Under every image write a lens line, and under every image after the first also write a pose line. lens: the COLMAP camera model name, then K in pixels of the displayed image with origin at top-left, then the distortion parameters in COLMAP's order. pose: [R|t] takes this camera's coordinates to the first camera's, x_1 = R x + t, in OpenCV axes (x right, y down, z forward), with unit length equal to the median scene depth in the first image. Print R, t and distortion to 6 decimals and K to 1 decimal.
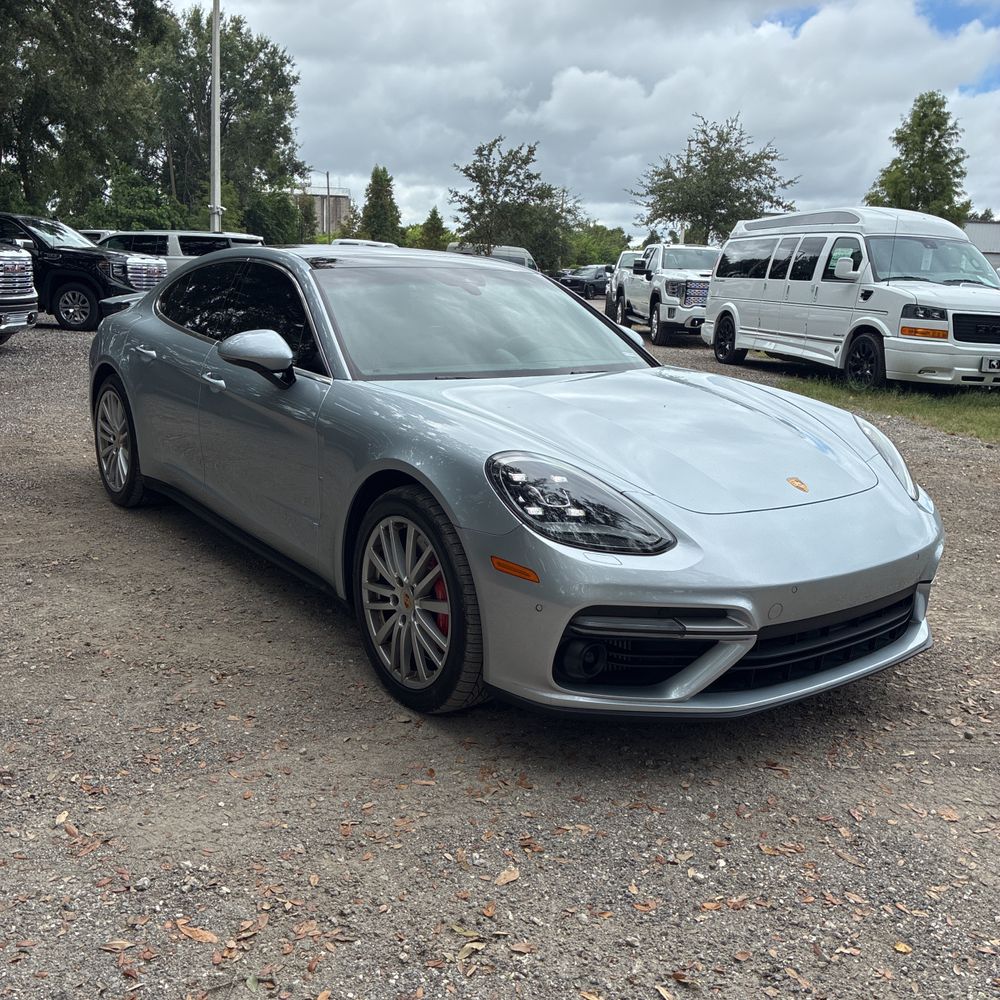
lens RADIAL K [[1034.0, 0, 500.0], [0, 1034.0, 500.0], [0, 0, 1]] dist [0.021659, 0.023350]
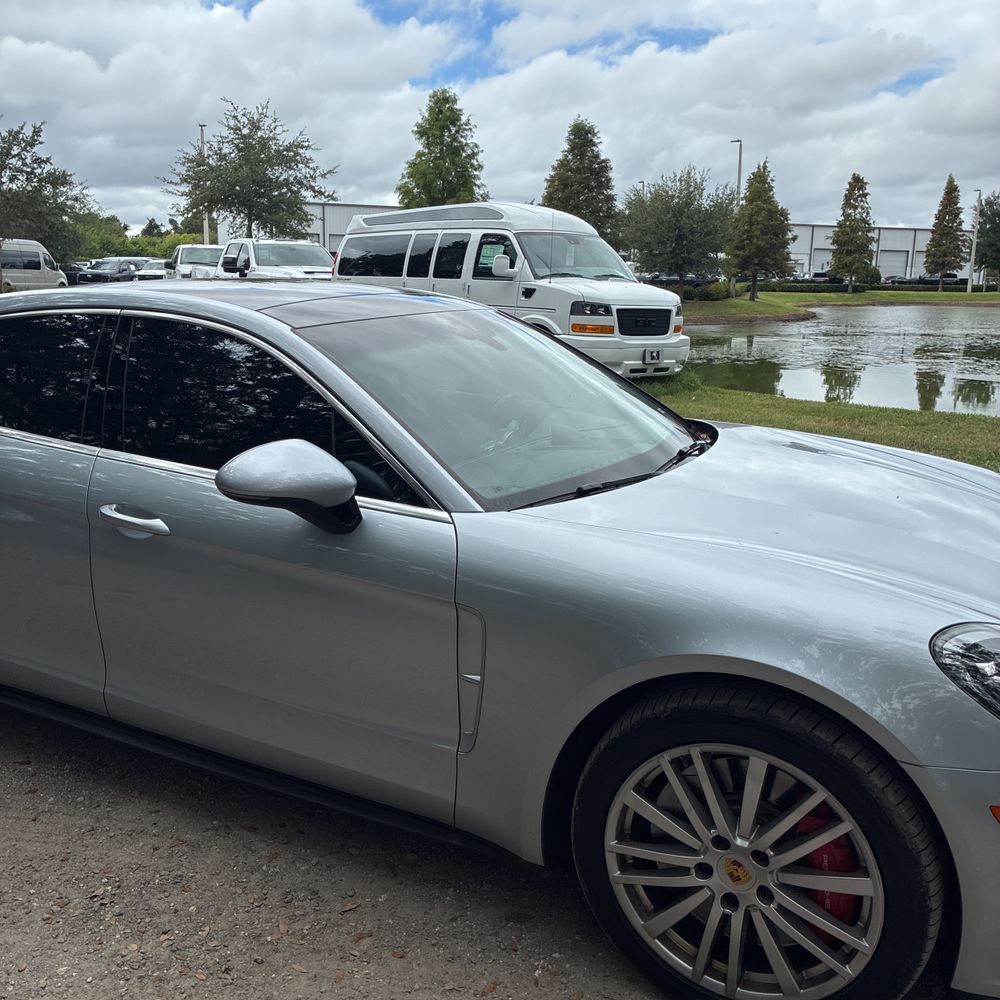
lens RADIAL K [[1030.2, 0, 497.0], [0, 1030.2, 496.7], [0, 0, 1]] dist [0.034618, -0.034867]
pose [[0.894464, -0.124107, 0.429572, -0.040542], [0.120040, 0.992091, 0.036673, -0.014781], [-0.430726, 0.018763, 0.902288, 0.043160]]
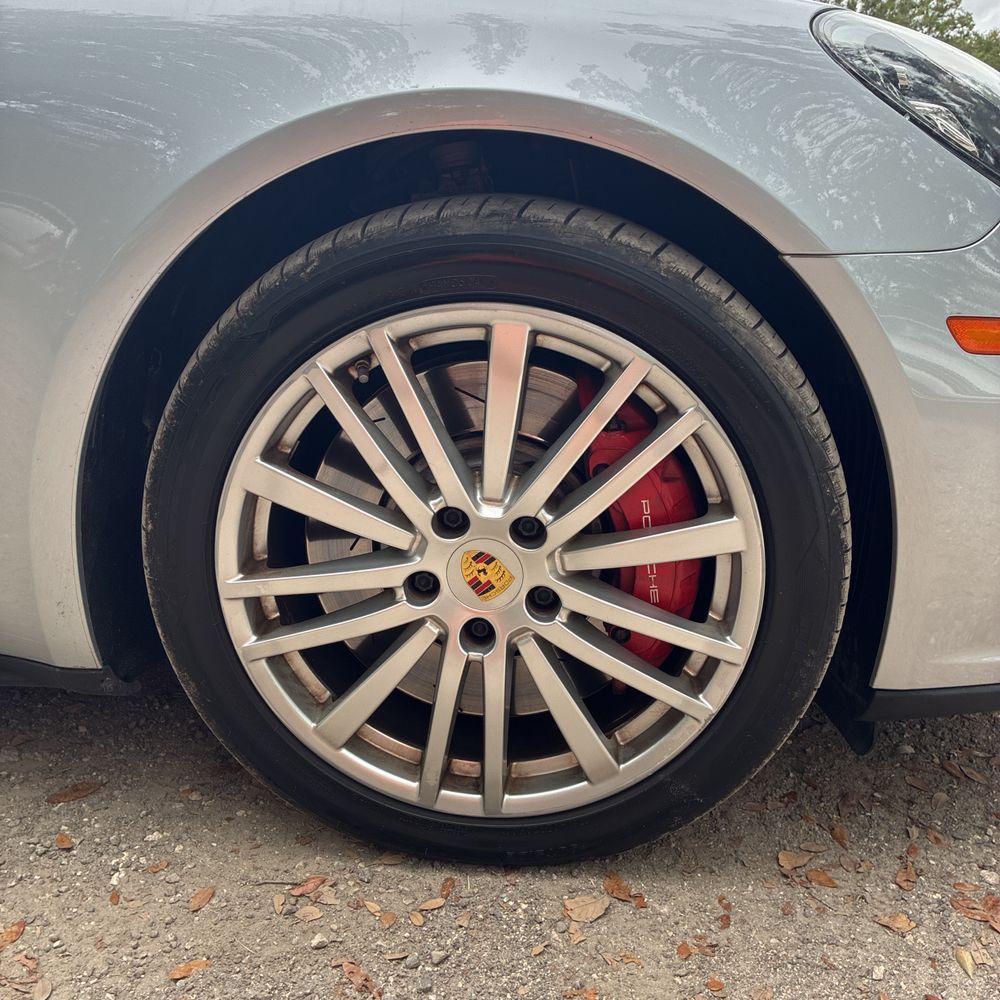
lens RADIAL K [[1002.0, 0, 500.0], [0, 1002.0, 500.0], [0, 0, 1]] dist [0.023462, 0.014884]
pose [[0.652372, -0.260453, 0.711740, -0.026569], [0.201857, 0.964887, 0.168069, 0.002113], [-0.730523, 0.034026, 0.682040, 0.068765]]
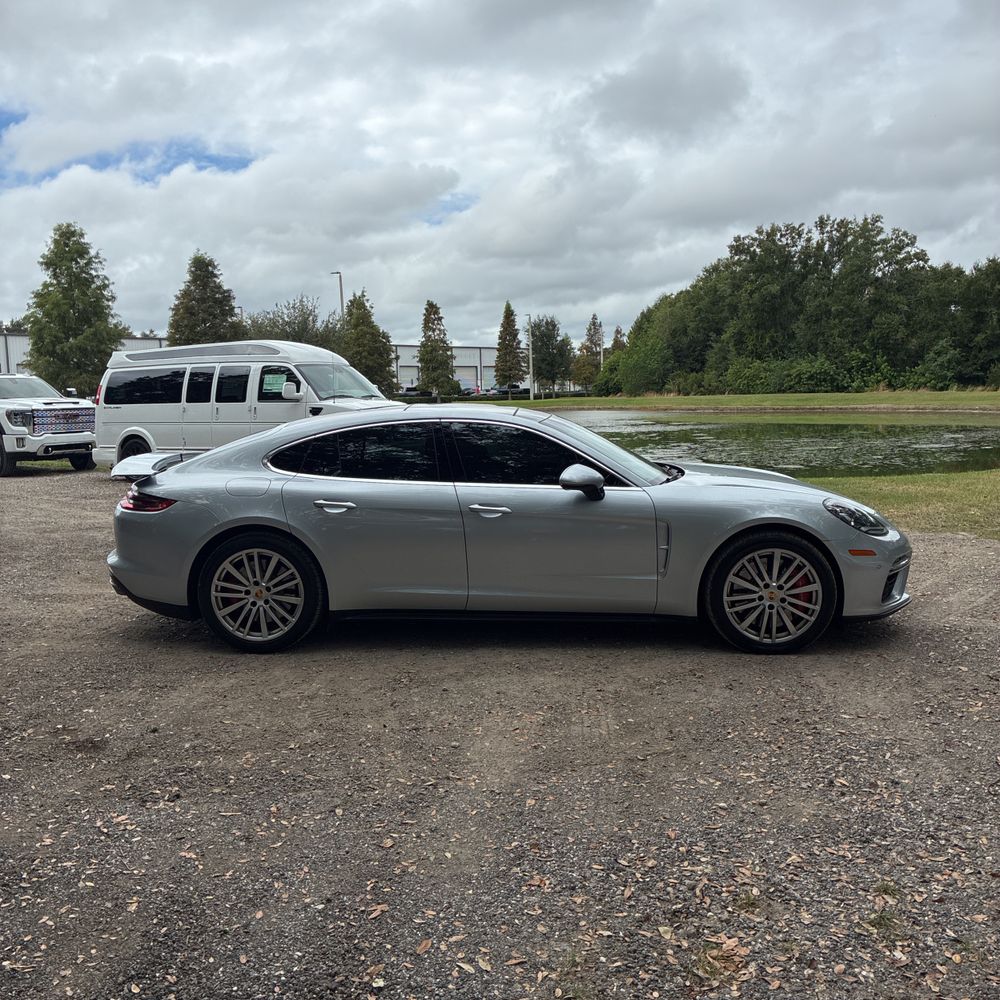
lens RADIAL K [[1024.8, 0, 513.5], [0, 1024.8, 500.4], [0, 0, 1]] dist [0.027179, -0.010752]
pose [[0.636199, -0.140217, 0.758677, -0.149831], [0.214602, 0.976701, 0.000555, -0.014168], [-0.741078, 0.162461, 0.651467, 0.012584]]
